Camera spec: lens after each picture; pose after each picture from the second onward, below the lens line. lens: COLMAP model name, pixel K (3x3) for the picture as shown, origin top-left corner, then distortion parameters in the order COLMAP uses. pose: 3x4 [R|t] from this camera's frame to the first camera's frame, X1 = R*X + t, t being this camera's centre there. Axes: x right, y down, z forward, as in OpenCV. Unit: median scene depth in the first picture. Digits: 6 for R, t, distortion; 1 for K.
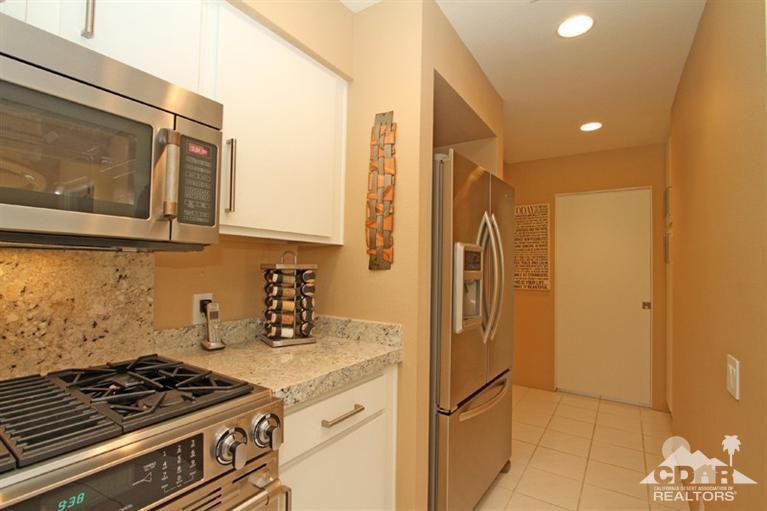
lens RADIAL K [[358.8, 0, 386.1], [0, 358.8, 257.3], [0, 0, 1]] dist [-0.016948, 0.000841]
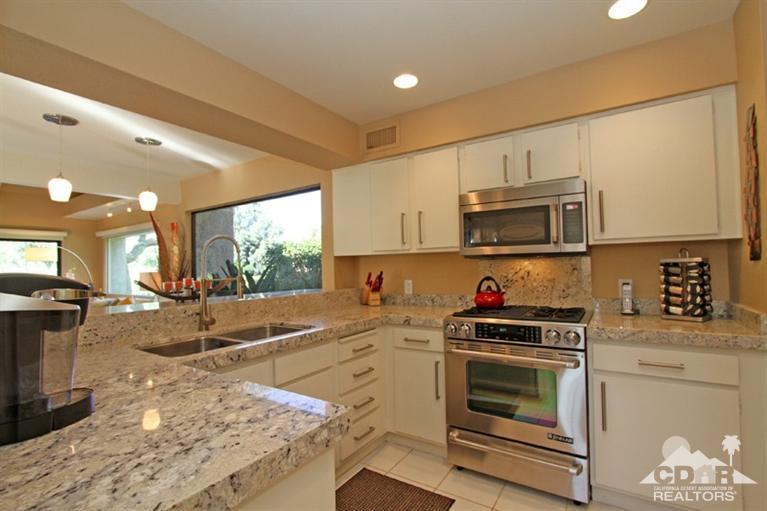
lens RADIAL K [[358.8, 0, 388.8], [0, 358.8, 257.8], [0, 0, 1]] dist [-0.016948, 0.000841]
pose [[0.009183, -0.038107, -0.999231, 1.032046], [0.051888, 0.997946, -0.037581, 0.011343], [0.998611, -0.051503, 0.011142, -0.064499]]
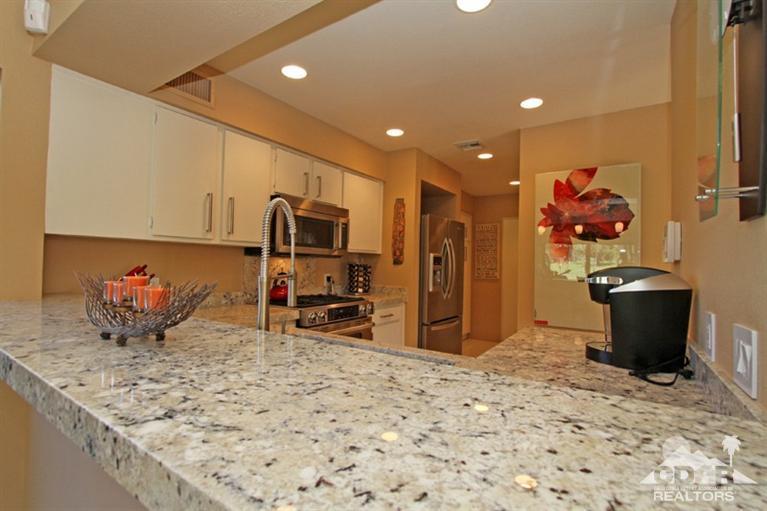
lens RADIAL K [[358.8, 0, 387.7], [0, 358.8, 255.1], [0, 0, 1]] dist [-0.016948, 0.000841]
pose [[0.999973, 0.002937, 0.006681, -0.105609], [-0.002944, 0.999995, 0.001116, -0.032916], [-0.006677, -0.001135, 0.999977, -1.454572]]
